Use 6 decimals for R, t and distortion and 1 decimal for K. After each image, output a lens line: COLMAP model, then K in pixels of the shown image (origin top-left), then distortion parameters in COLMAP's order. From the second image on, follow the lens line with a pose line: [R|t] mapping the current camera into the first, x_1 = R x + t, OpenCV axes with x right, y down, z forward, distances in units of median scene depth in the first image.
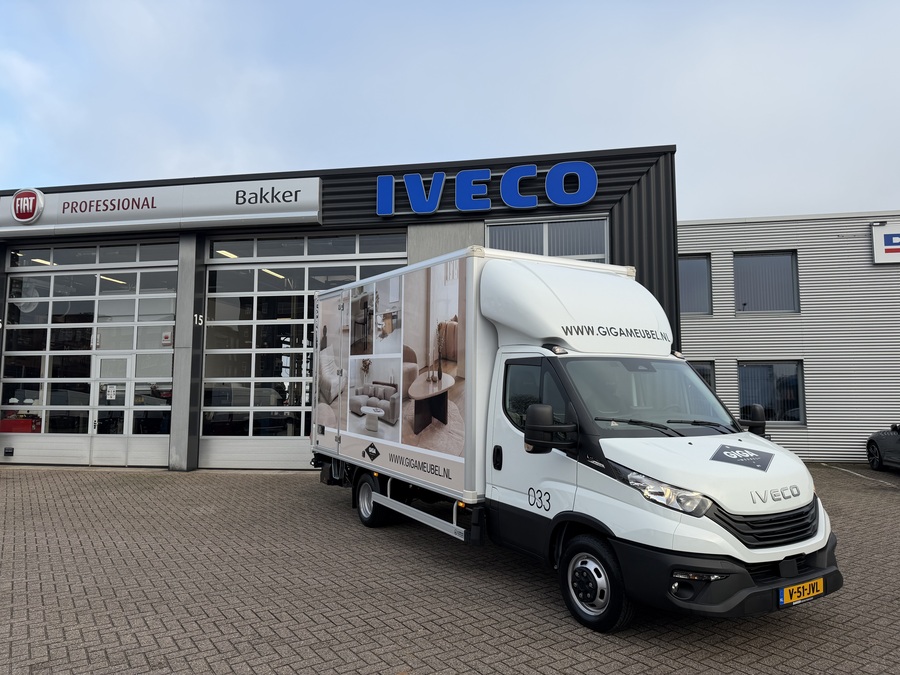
lens RADIAL K [[630.5, 0, 453.2], [0, 630.5, 335.4], [0, 0, 1]] dist [0.071545, -0.097716]
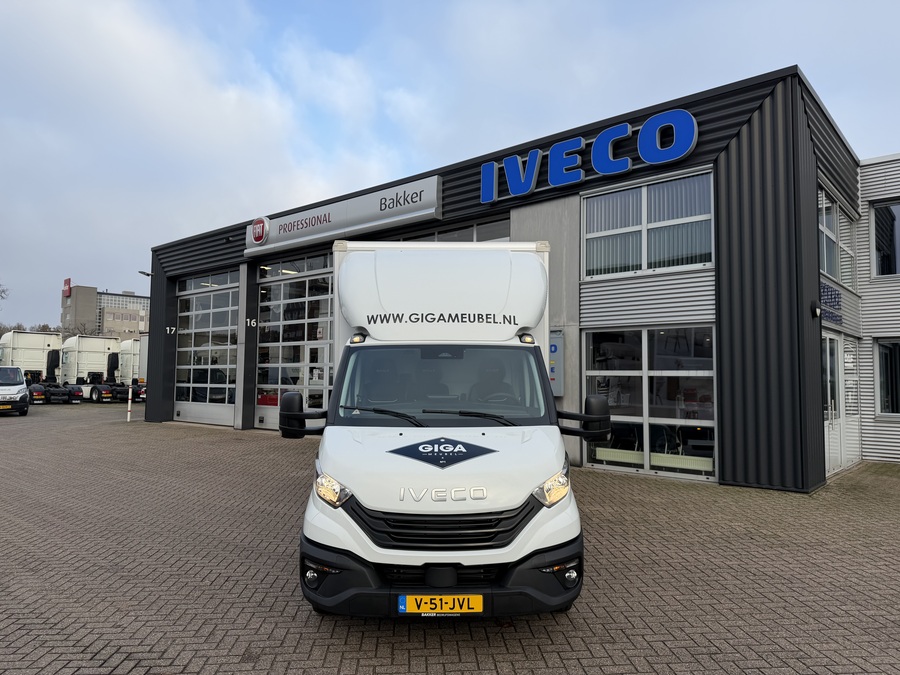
lens RADIAL K [[630.2, 0, 450.0], [0, 630.2, 337.5], [0, 0, 1]] dist [0.077861, -0.100767]
pose [[0.861897, -0.026236, -0.506405, 0.347785], [0.042791, 0.998862, 0.021080, 0.002333], [0.505275, -0.039838, 0.862038, 0.083576]]
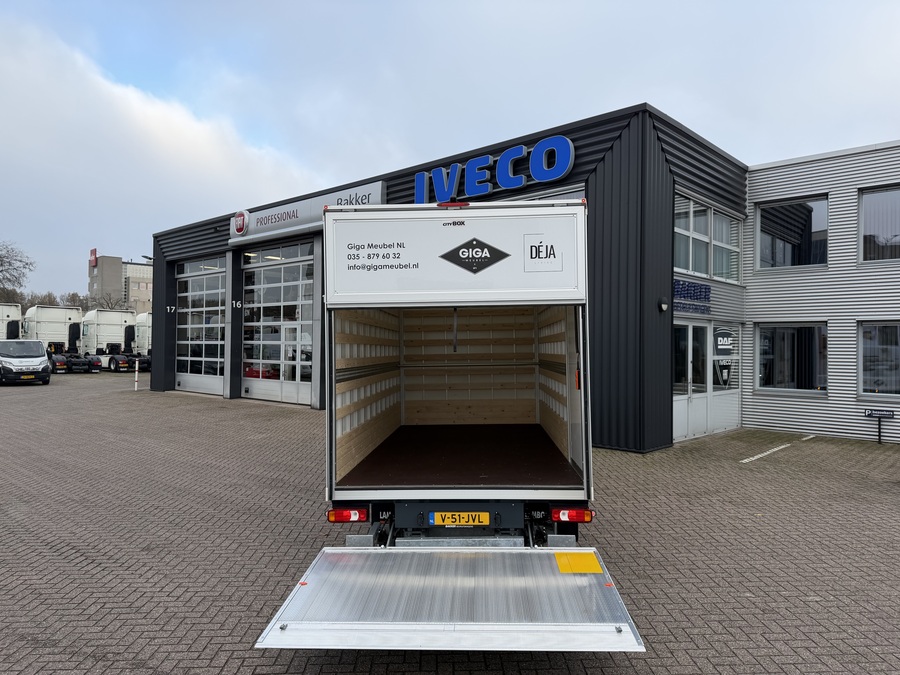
lens RADIAL K [[630.5, 0, 453.2], [0, 630.5, 335.4], [0, 0, 1]] dist [0.071545, -0.097716]
pose [[0.845352, -0.001095, -0.534208, 0.574571], [0.044835, 0.996615, 0.068905, -0.029498], [0.532324, -0.082200, 0.842540, 0.016560]]
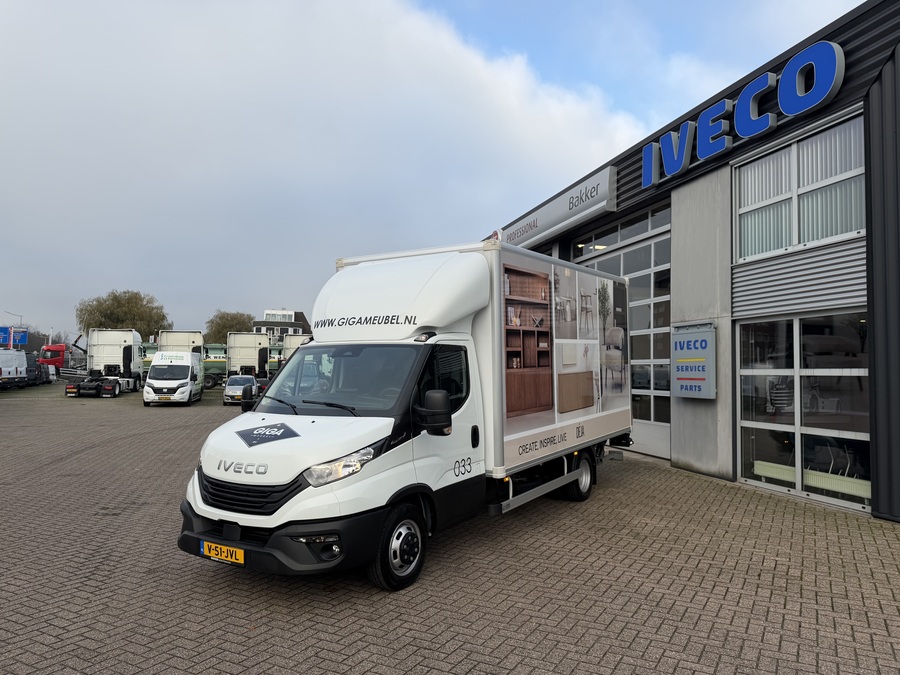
lens RADIAL K [[629.6, 0, 447.5], [0, 629.6, 337.0], [0, 0, 1]] dist [0.057738, -0.068350]
pose [[0.441650, -0.045174, -0.896049, 0.595506], [0.074076, 0.997158, -0.013760, 0.022244], [0.894124, -0.060299, 0.443741, 0.299320]]
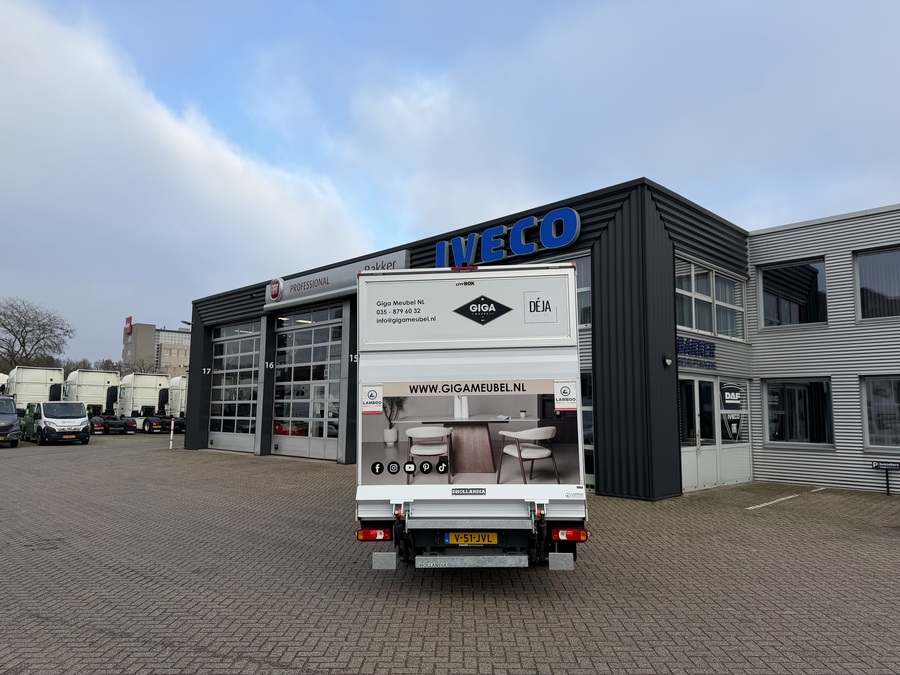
lens RADIAL K [[627.8, 0, 450.0], [0, 627.8, 337.5], [0, 0, 1]] dist [0.107462, -0.163728]
pose [[0.822150, -0.059243, -0.566180, 0.622659], [0.049946, 0.998242, -0.031925, -0.016570], [0.567075, -0.002031, 0.823663, -0.043659]]
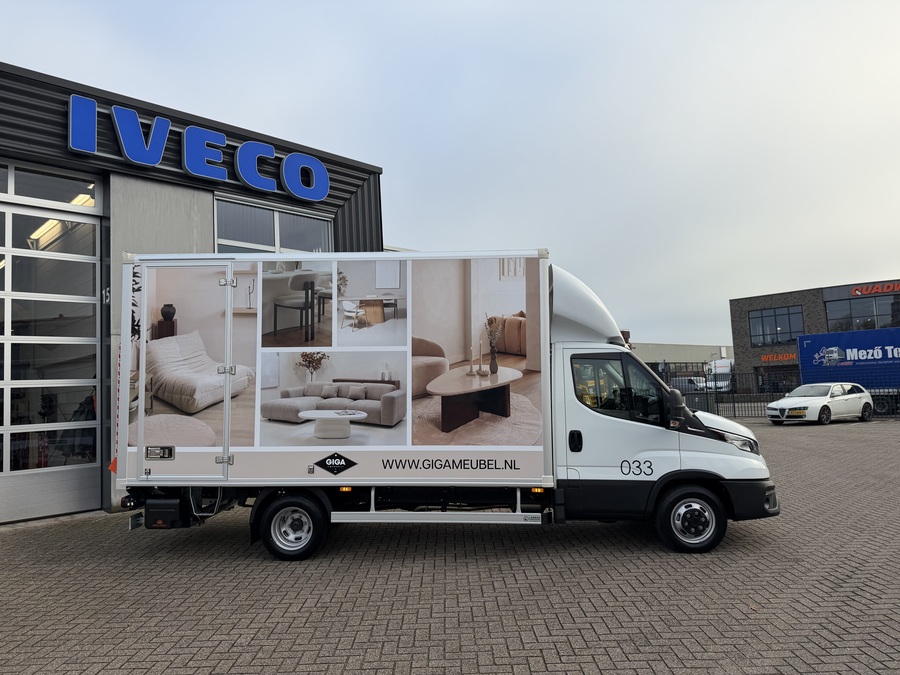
lens RADIAL K [[626.2, 0, 458.0], [0, 626.2, 334.7], [0, 0, 1]] dist [0.061605, -0.075387]
pose [[0.566170, 0.045882, 0.823010, -0.443637], [-0.036630, 0.998864, -0.030487, 0.020690], [-0.823474, -0.012886, 0.567208, 0.244165]]
